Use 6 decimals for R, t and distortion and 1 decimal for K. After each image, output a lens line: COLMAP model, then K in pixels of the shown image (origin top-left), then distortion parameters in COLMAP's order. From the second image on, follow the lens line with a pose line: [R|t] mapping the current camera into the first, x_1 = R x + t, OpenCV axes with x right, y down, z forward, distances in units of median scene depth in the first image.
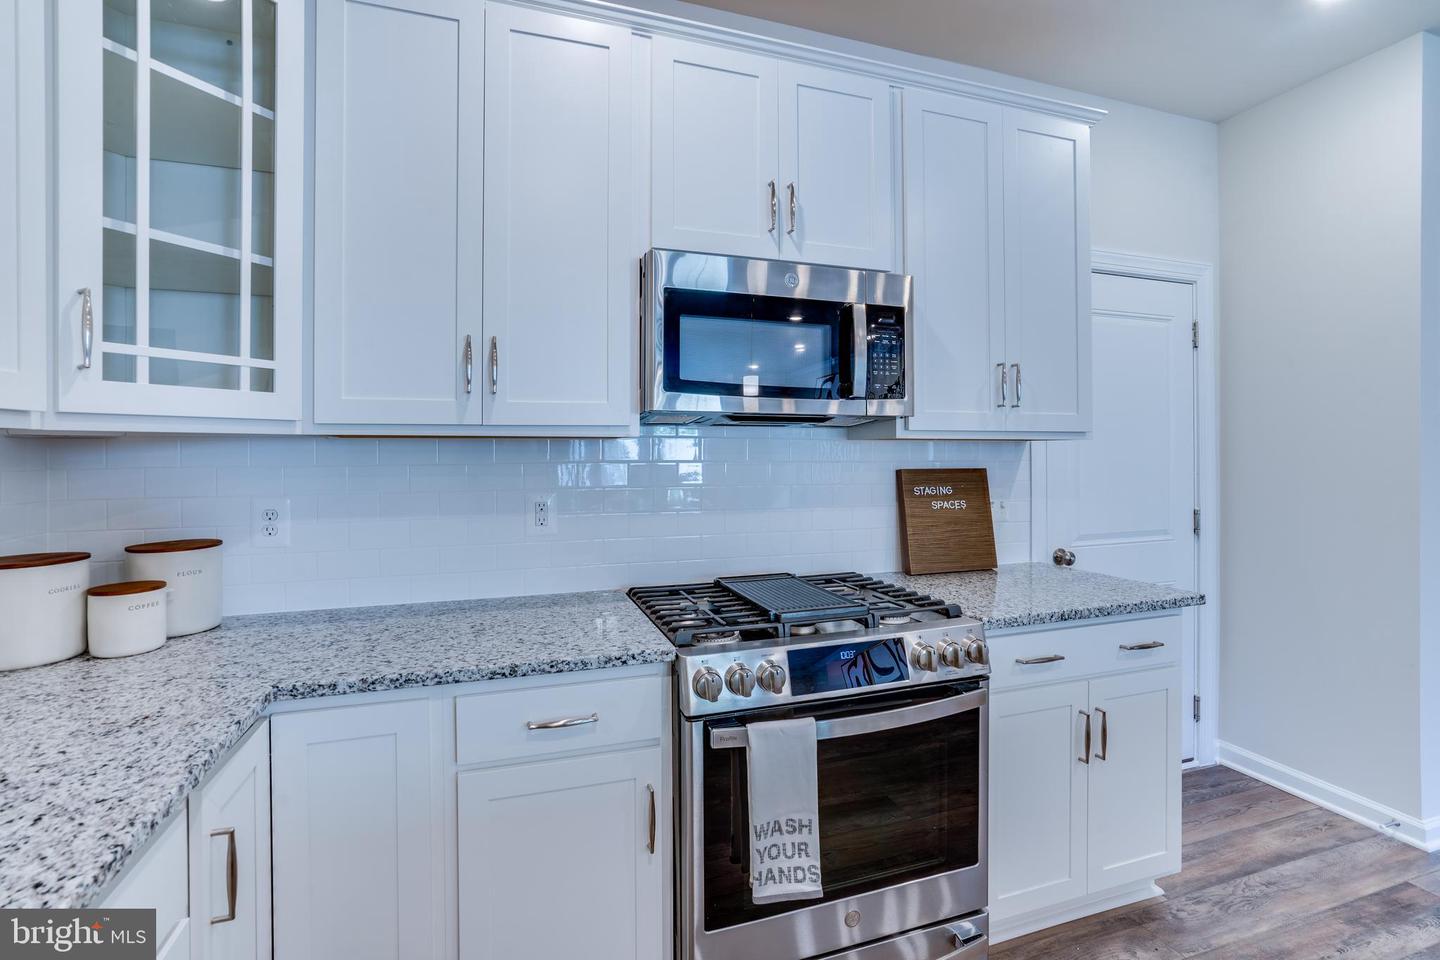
lens RADIAL K [[686.0, 0, 736.3], [0, 686.0, 452.9], [0, 0, 1]] dist [-0.021814, 0.013342]
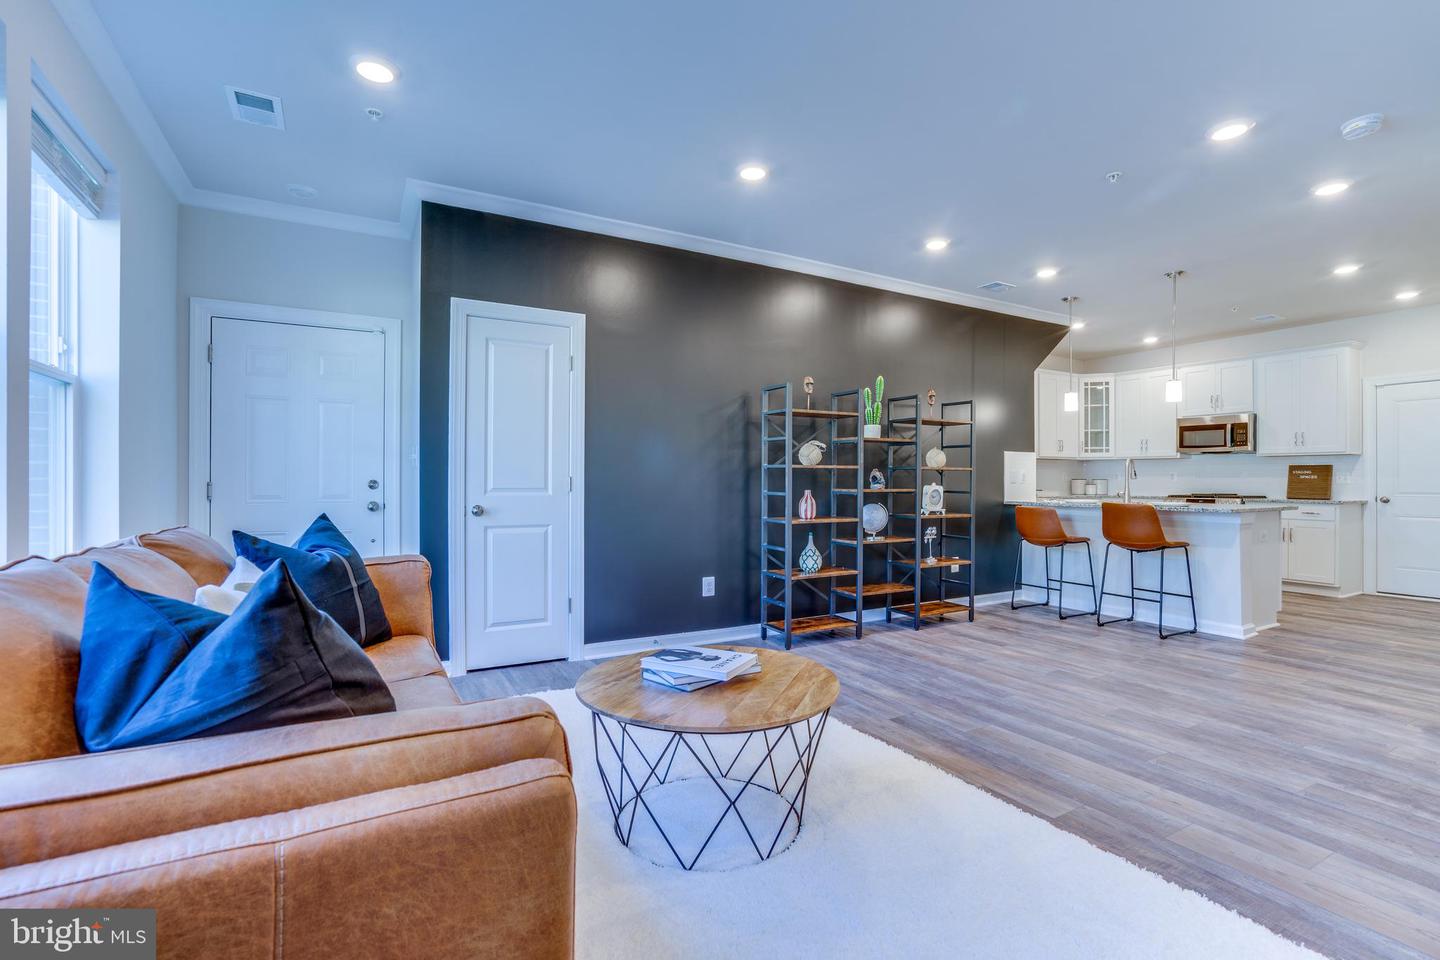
lens RADIAL K [[686.0, 0, 716.4], [0, 686.0, 480.4], [0, 0, 1]] dist [-0.021814, 0.013342]
pose [[0.187987, 0.003344, -0.982166, 3.833715], [-0.006024, 0.999979, 0.002252, 0.138276], [0.982153, 0.005494, 0.188003, -2.957555]]
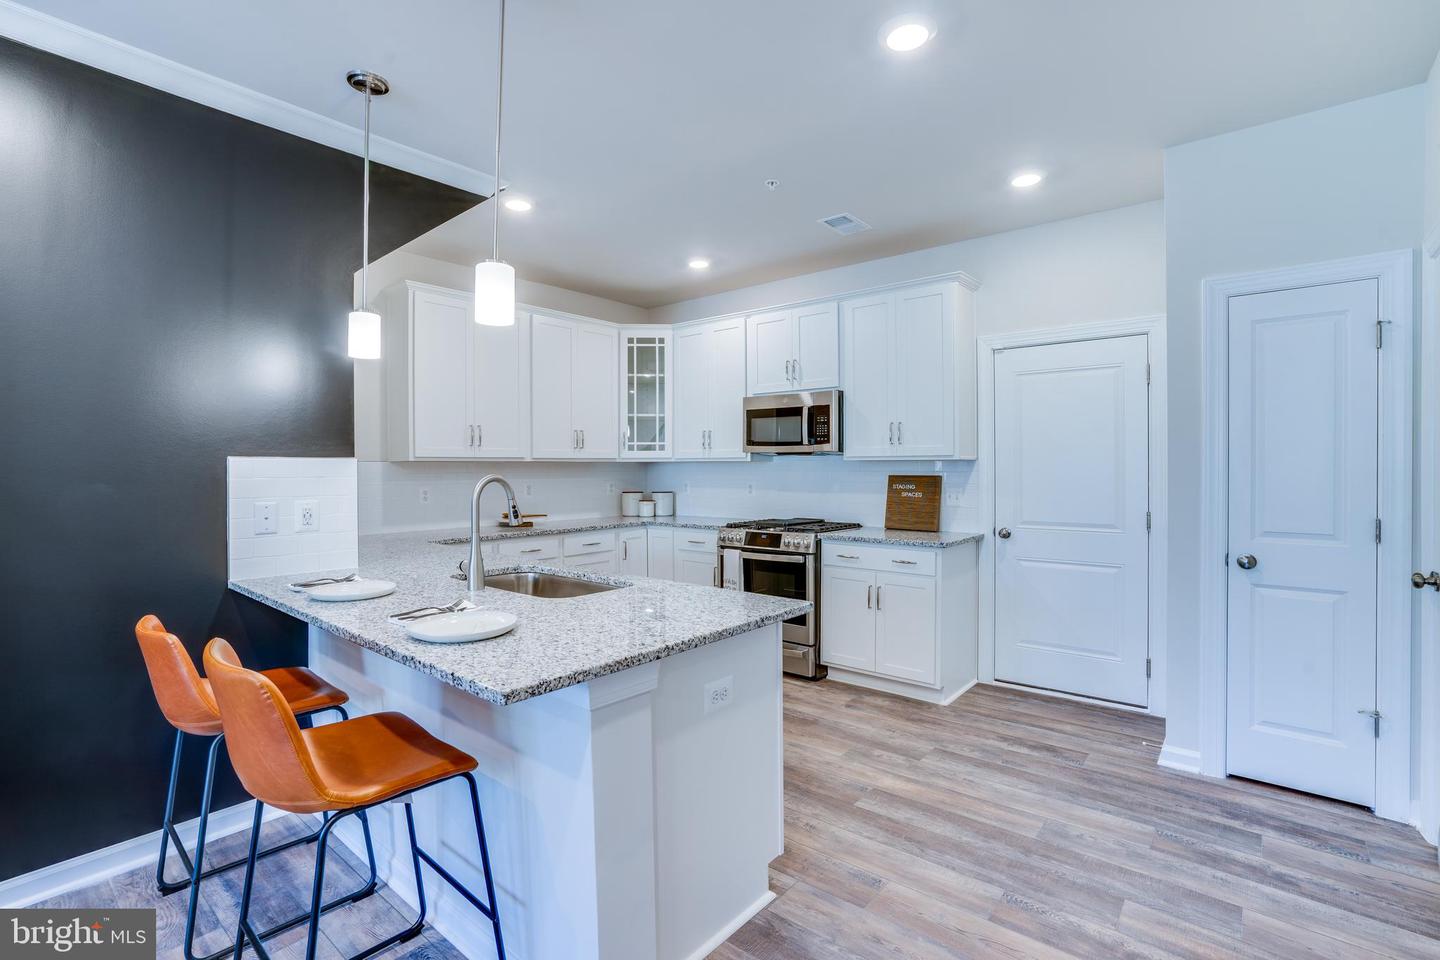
lens RADIAL K [[686.0, 0, 711.9], [0, 686.0, 471.1], [0, 0, 1]] dist [-0.021814, 0.013342]
pose [[0.502826, 0.007060, -0.864359, 2.295294], [-0.001029, 0.999971, 0.007569, -0.003120], [0.864387, -0.002917, 0.502818, -0.577007]]
